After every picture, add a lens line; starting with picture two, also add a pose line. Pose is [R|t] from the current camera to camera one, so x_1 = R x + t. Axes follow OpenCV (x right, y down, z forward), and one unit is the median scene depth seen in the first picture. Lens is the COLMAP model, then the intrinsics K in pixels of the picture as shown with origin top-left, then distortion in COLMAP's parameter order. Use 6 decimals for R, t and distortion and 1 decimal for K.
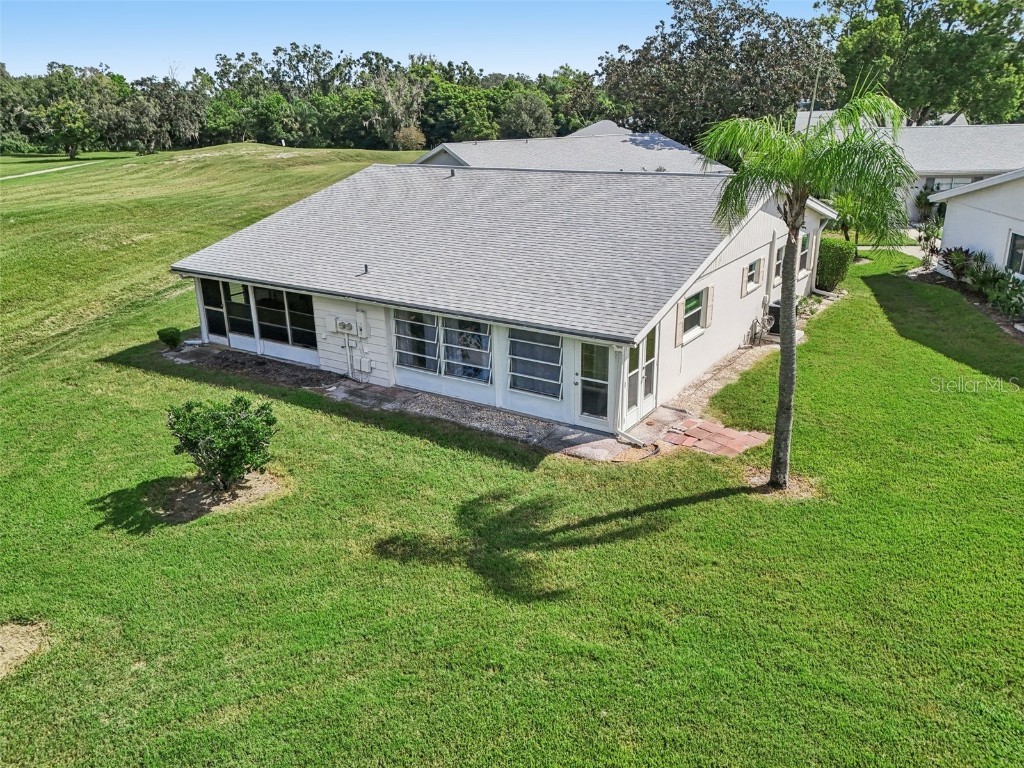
lens RADIAL K [[796.3, 0, 512.0], [0, 796.3, 384.0], [0, 0, 1]] dist [0.022481, -0.001258]
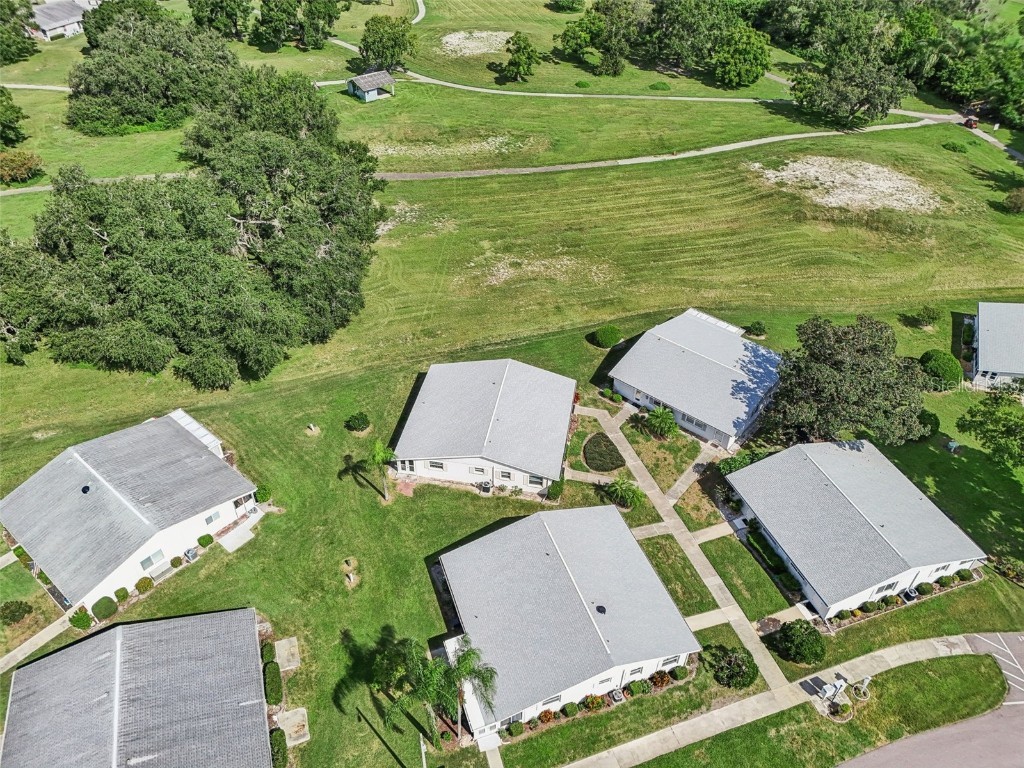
lens RADIAL K [[743.5, 0, 512.0], [0, 743.5, 384.0], [0, 0, 1]] dist [0.083441, -0.113089]
pose [[0.399374, 0.612223, -0.682410, 2.539389], [-0.333318, 0.790374, 0.514011, -2.331755], [0.854049, 0.022177, 0.519720, -0.589983]]
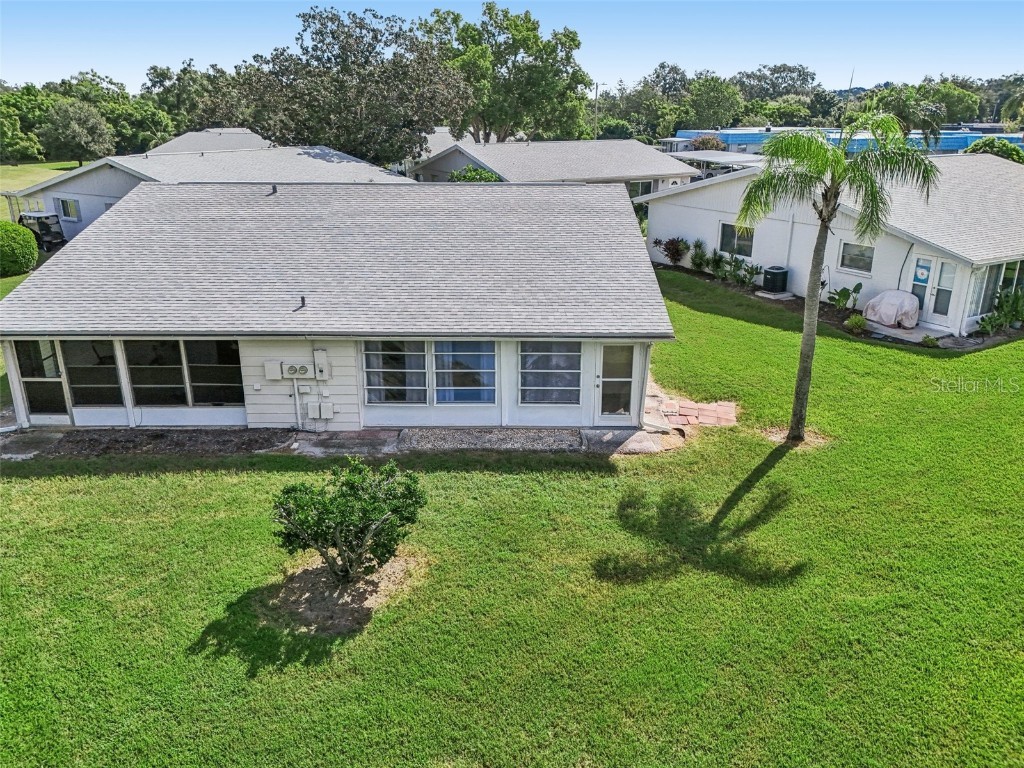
lens RADIAL K [[779.8, 0, 513.2], [0, 779.8, 397.9], [0, 0, 1]] dist [0.008822, -0.001335]
pose [[0.834211, -0.173737, 0.523362, -0.454071], [0.169804, 0.983888, 0.055956, -0.050417], [-0.524651, 0.042190, 0.850271, 0.173652]]
